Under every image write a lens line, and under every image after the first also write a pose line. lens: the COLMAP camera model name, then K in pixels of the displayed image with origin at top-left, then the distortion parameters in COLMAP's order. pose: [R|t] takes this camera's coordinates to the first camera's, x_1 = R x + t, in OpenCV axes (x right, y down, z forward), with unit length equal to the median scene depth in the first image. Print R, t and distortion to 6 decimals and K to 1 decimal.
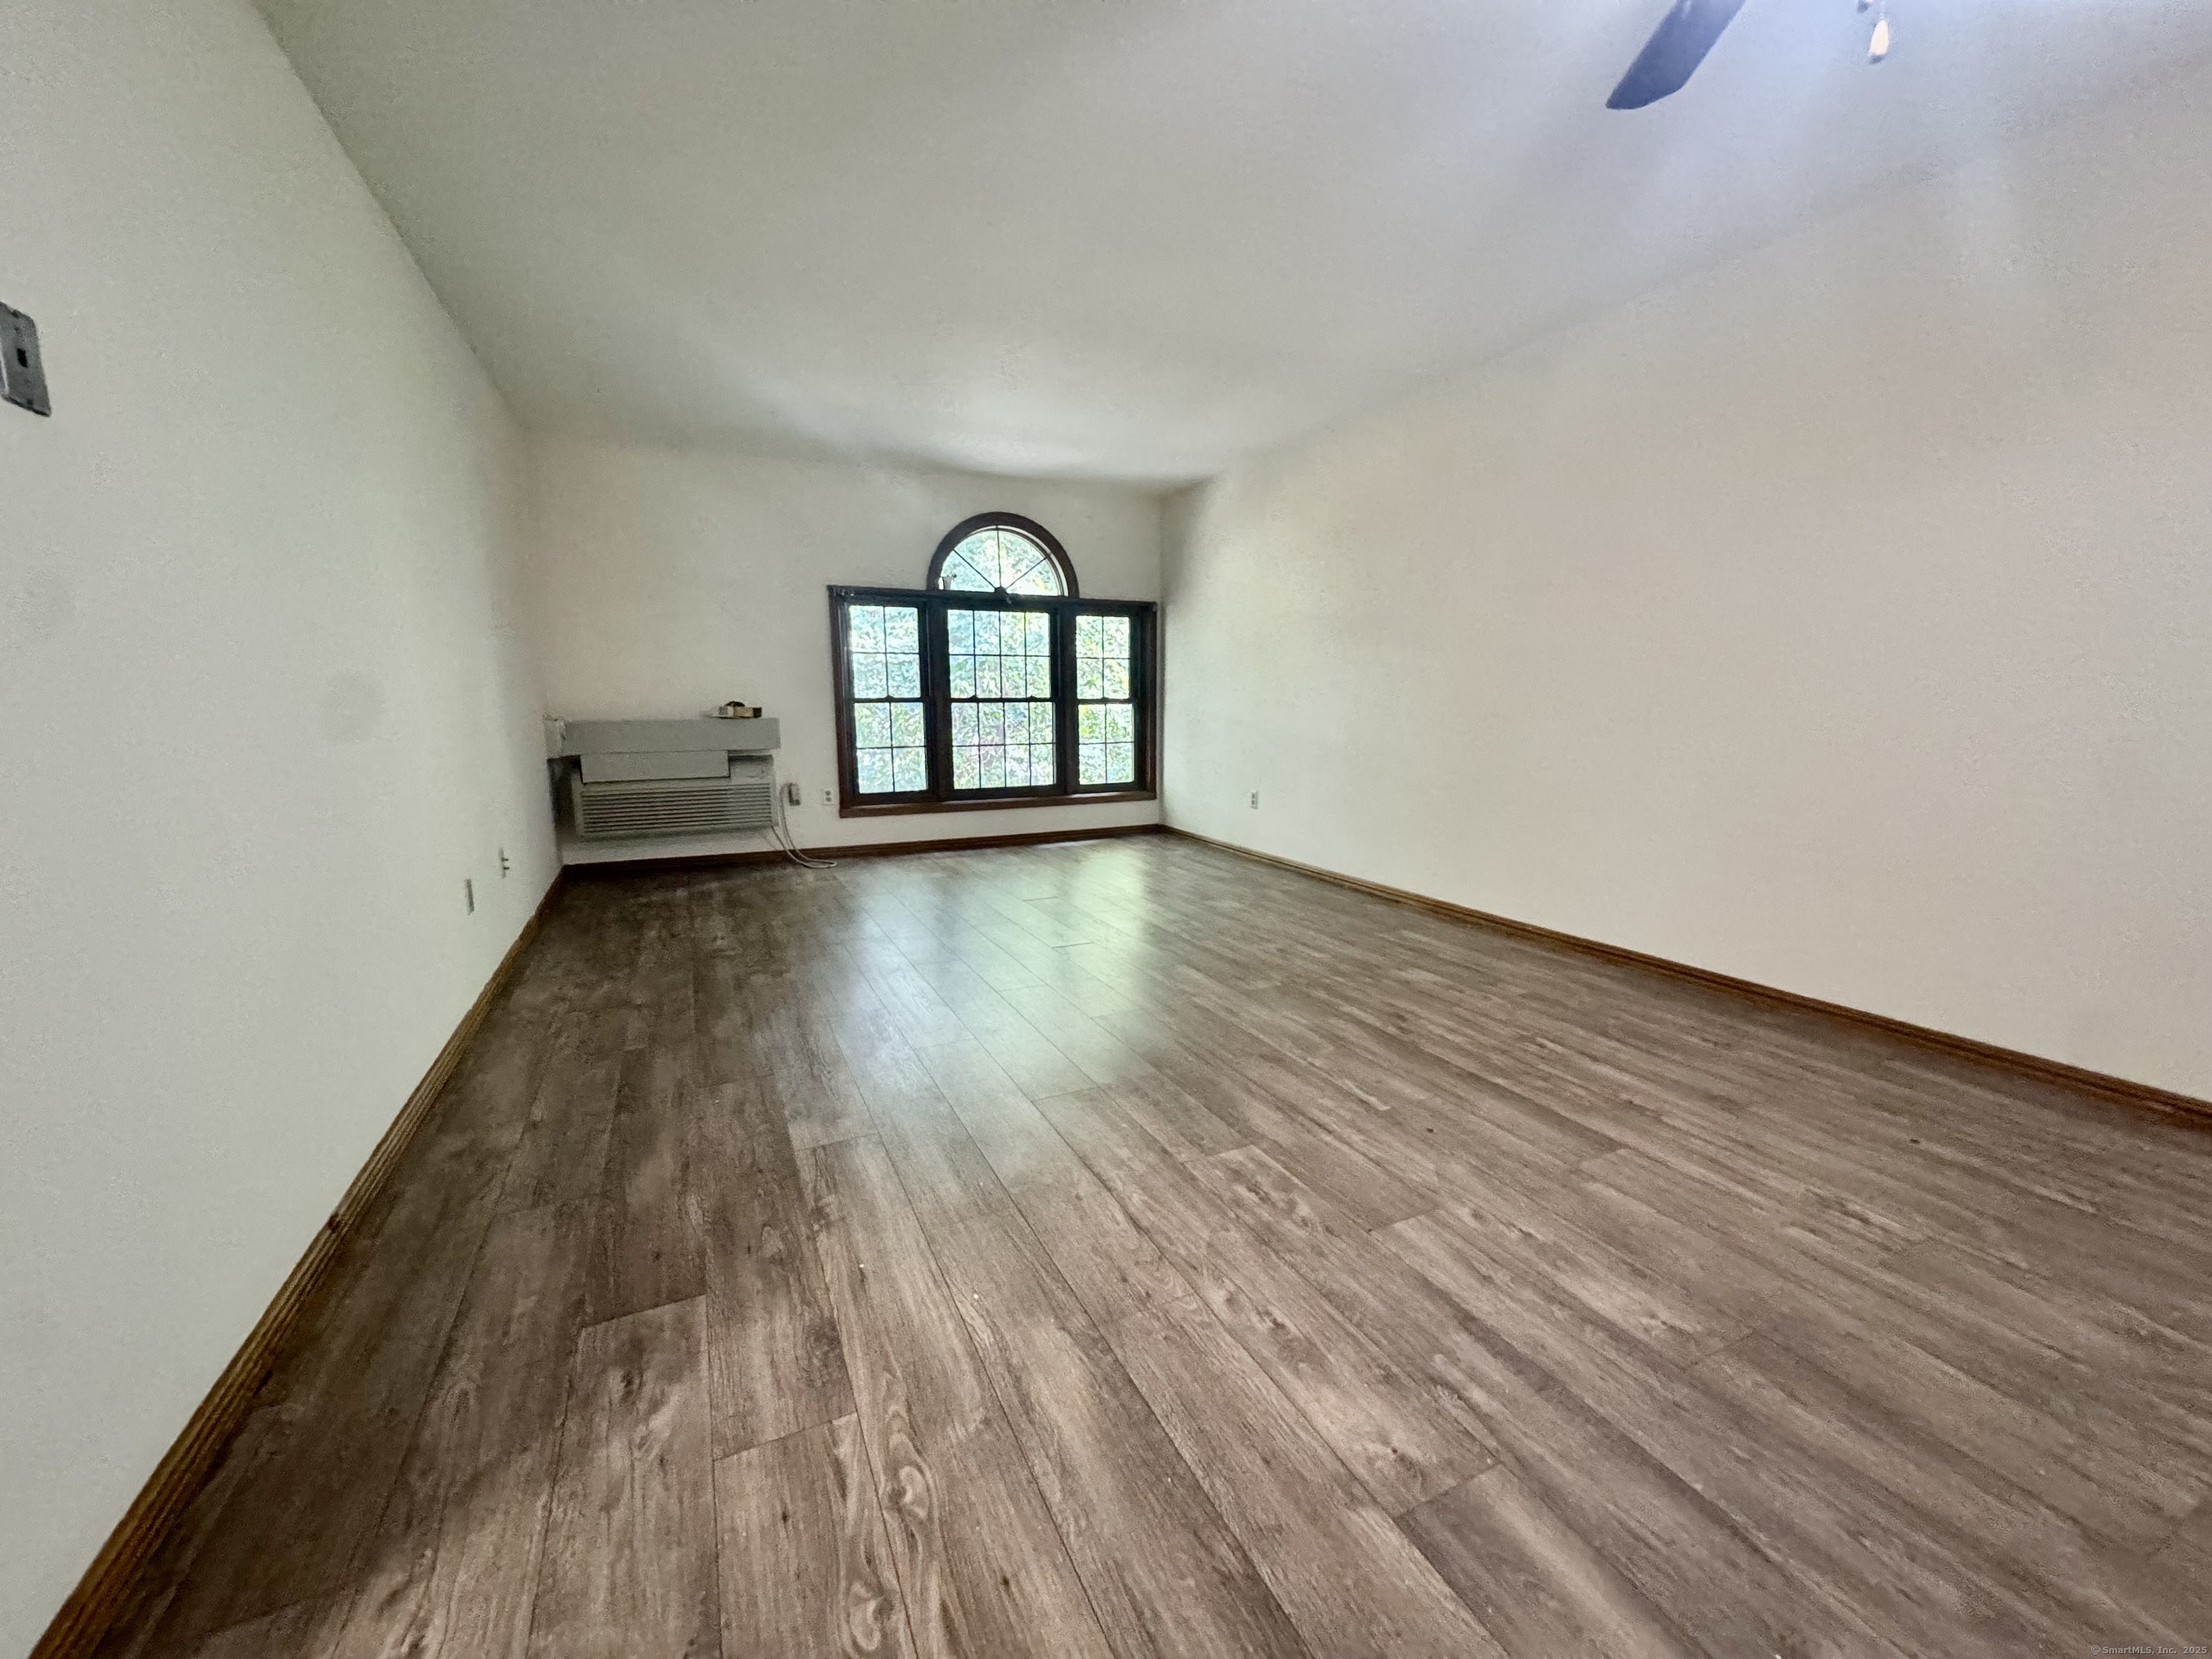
lens RADIAL K [[883.0, 0, 1106.0], [0, 883.0, 829.2], [0, 0, 1]] dist [-0.001418, 0.000181]
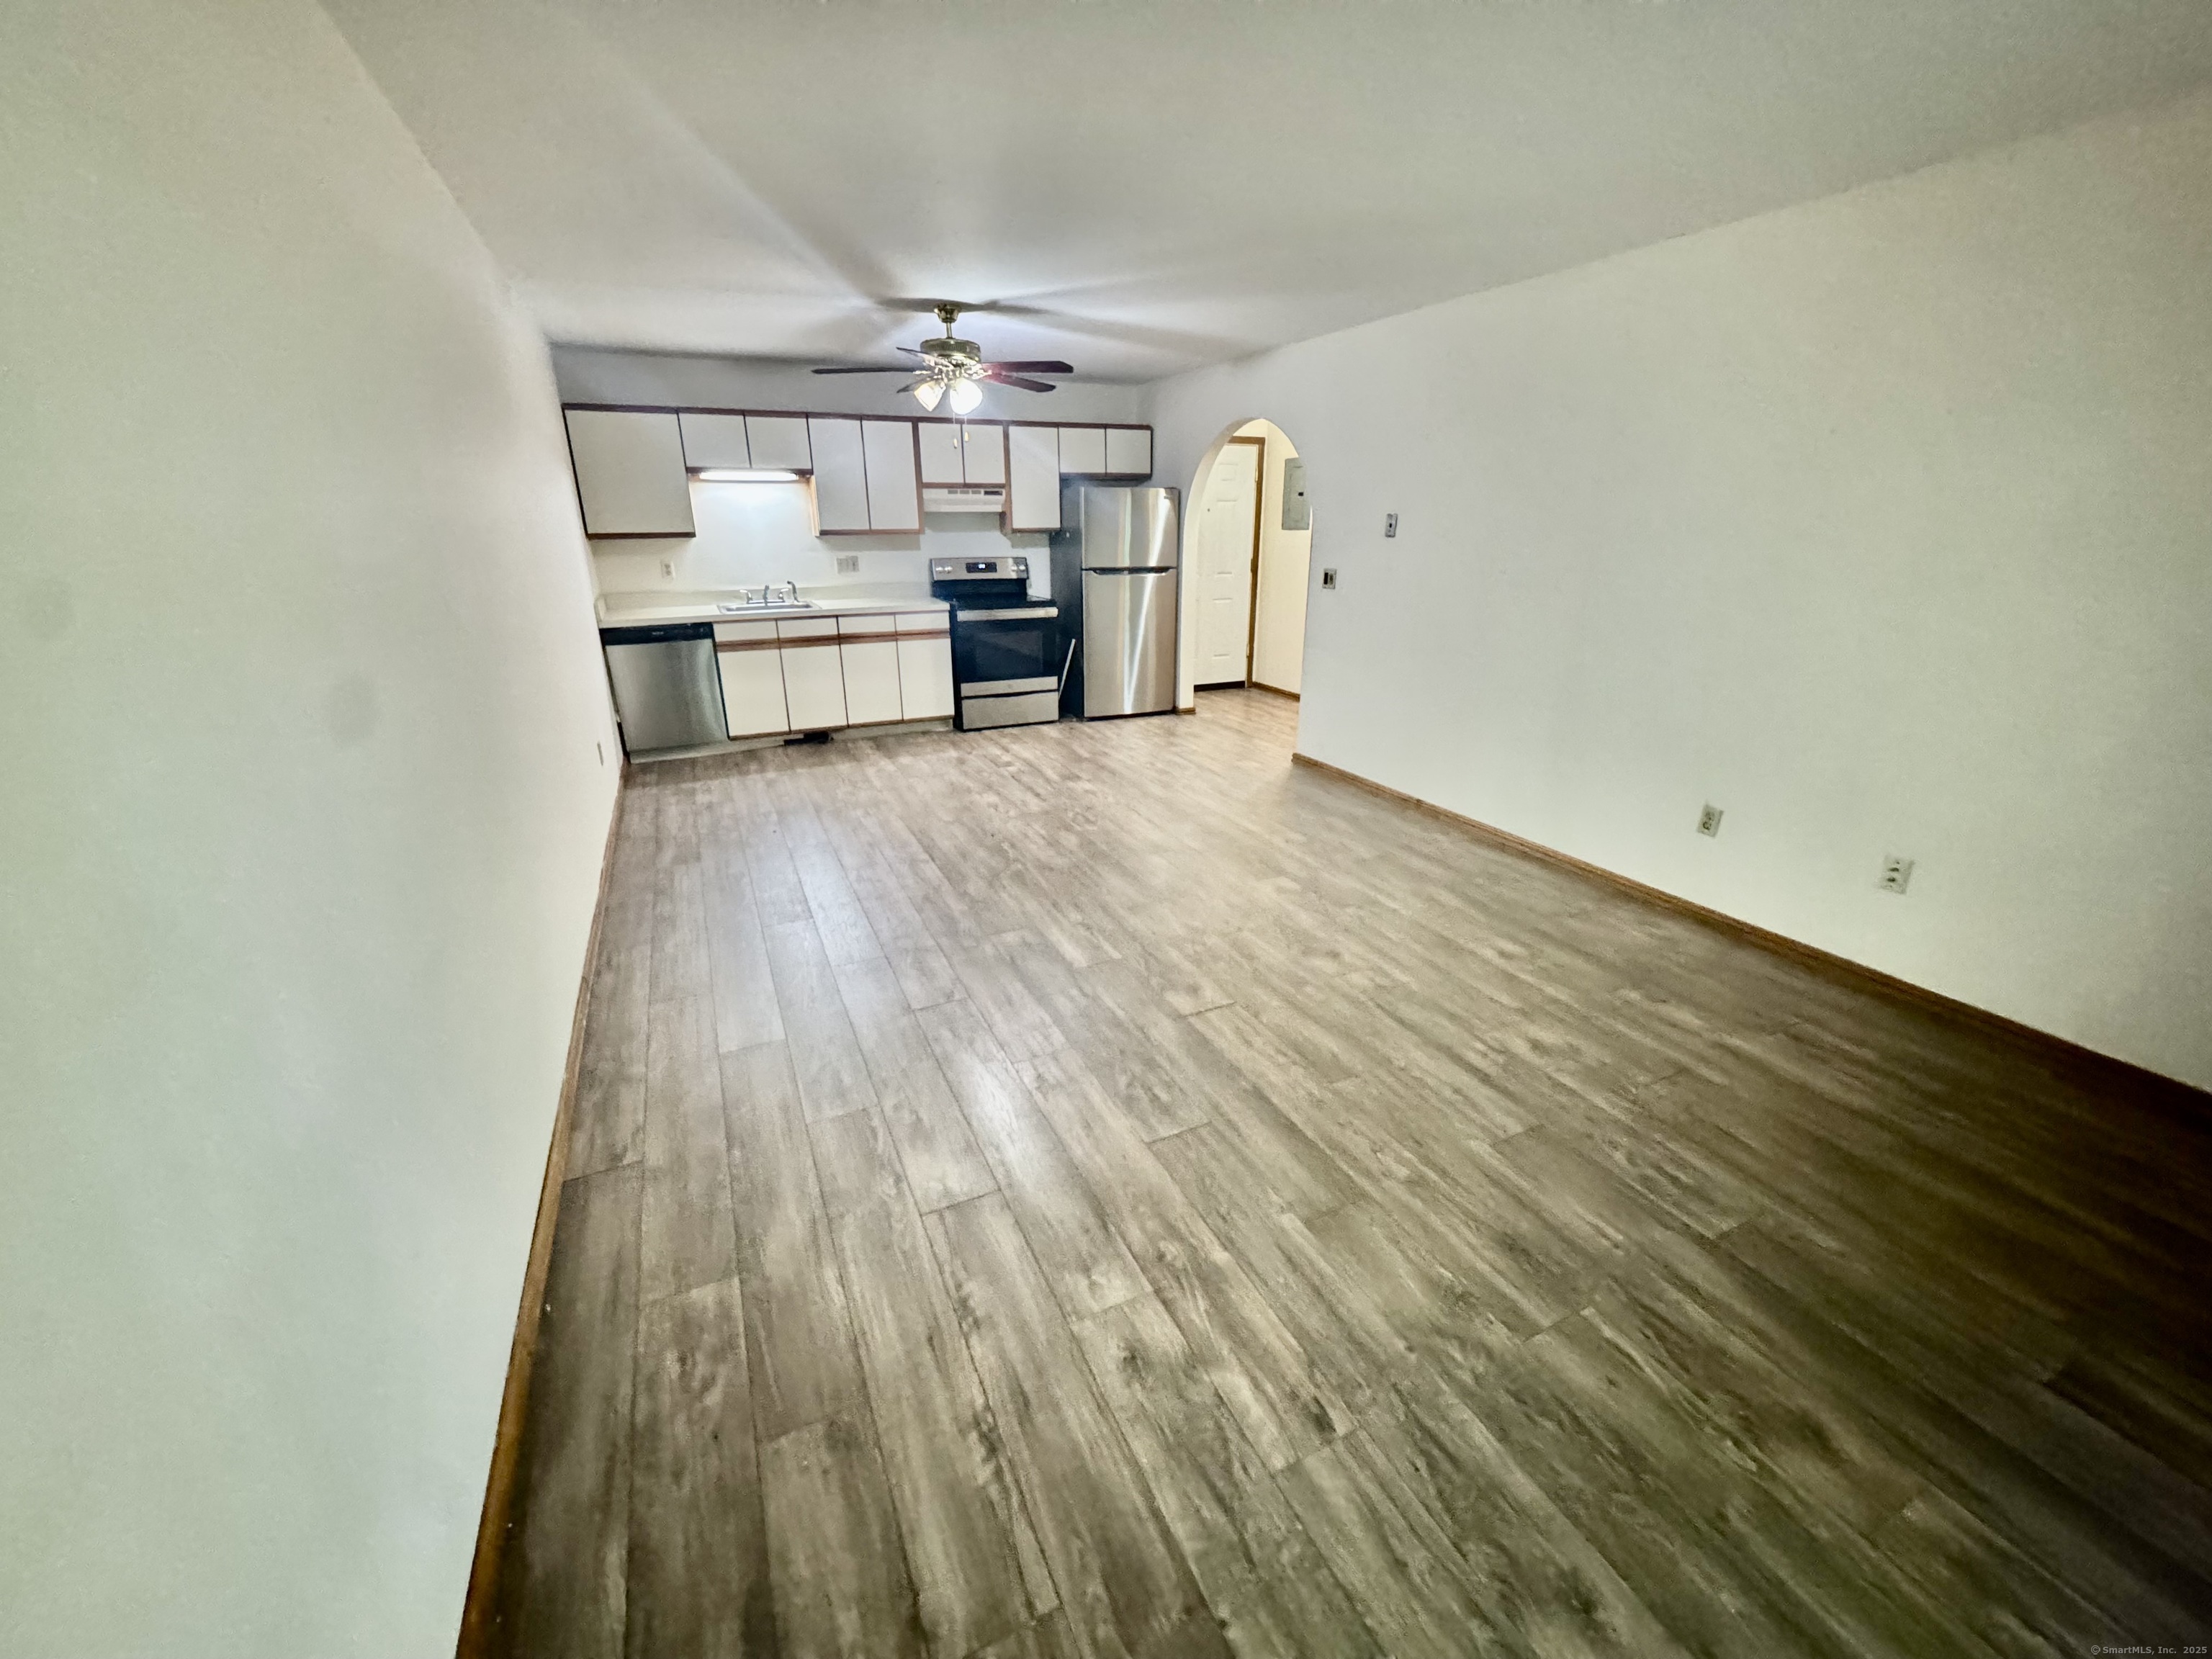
lens RADIAL K [[883.0, 0, 1108.3], [0, 883.0, 829.1], [0, 0, 1]] dist [-0.001418, 0.000181]
pose [[-0.999977, 0.002566, 0.006269, 0.077572], [0.005218, 0.881964, 0.471288, -0.612852], [-0.004320, 0.471310, -0.881957, 2.670369]]
